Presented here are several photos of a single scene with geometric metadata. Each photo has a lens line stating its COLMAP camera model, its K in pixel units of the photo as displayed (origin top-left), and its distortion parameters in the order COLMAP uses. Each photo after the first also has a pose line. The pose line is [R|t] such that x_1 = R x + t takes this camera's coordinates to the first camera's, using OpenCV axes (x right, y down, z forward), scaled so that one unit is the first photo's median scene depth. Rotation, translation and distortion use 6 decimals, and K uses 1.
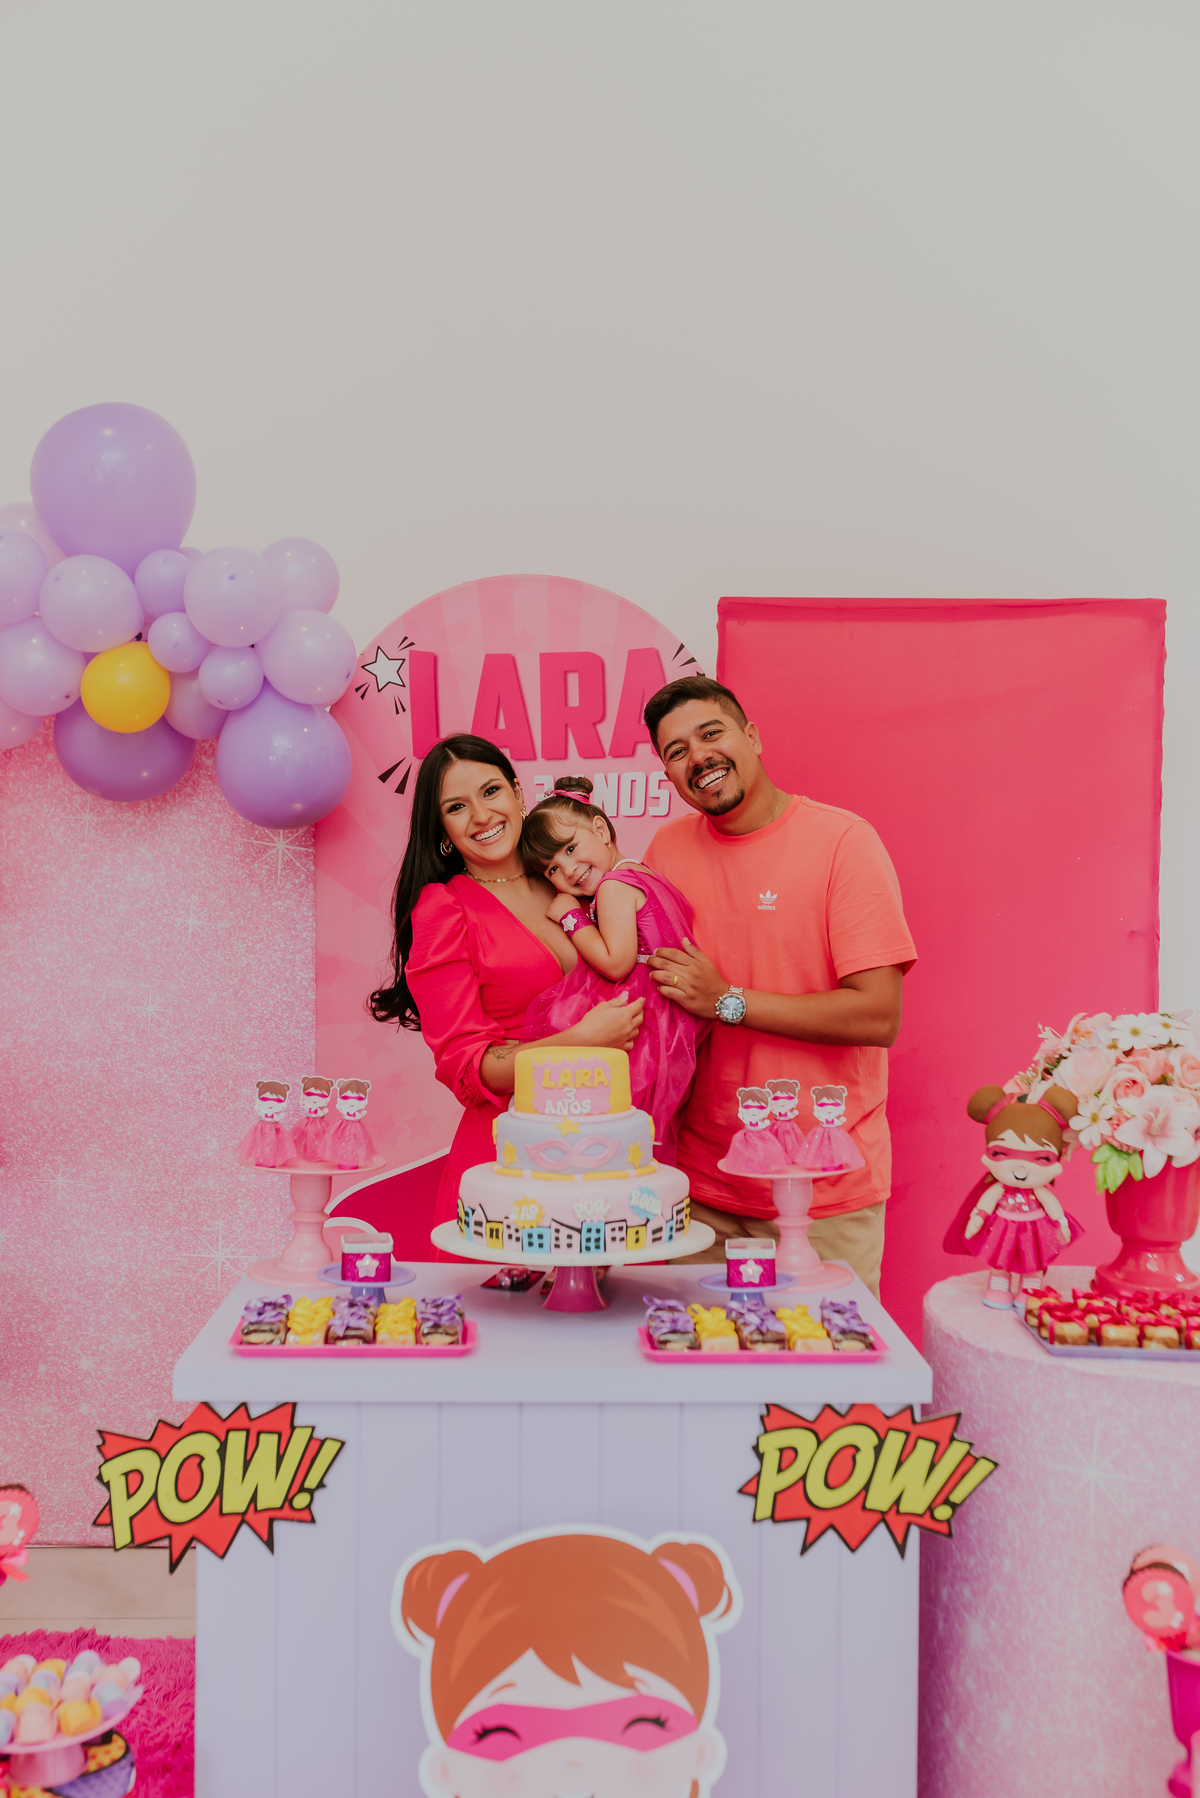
lens RADIAL K [[1790.2, 0, 589.8], [0, 1790.2, 894.5], [0, 0, 1]] dist [-0.007074, 0.000000]
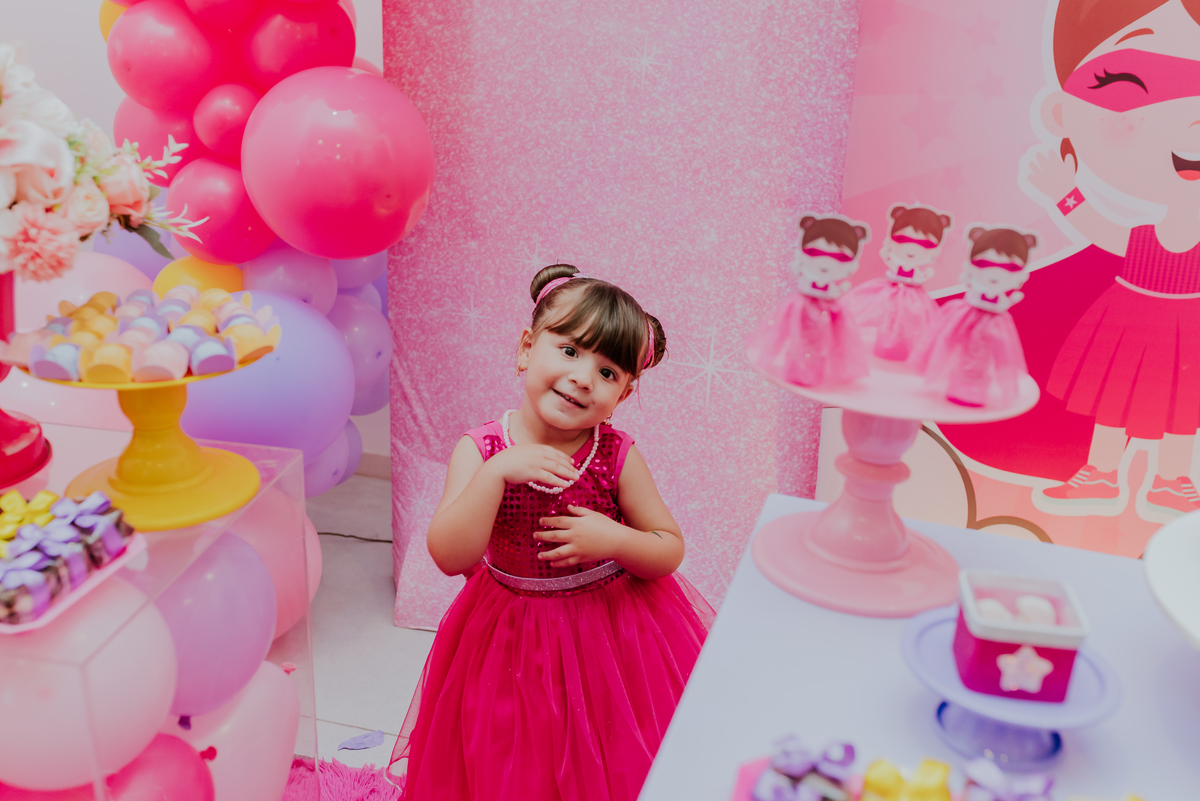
lens RADIAL K [[1194.8, 0, 580.6], [0, 1194.8, 406.6], [0, 0, 1]] dist [-0.007074, 0.000000]
pose [[0.946529, 0.131642, -0.294539, -0.095476], [-0.029450, 0.944408, 0.327455, 0.035822], [0.321272, -0.301271, 0.897786, 0.465014]]
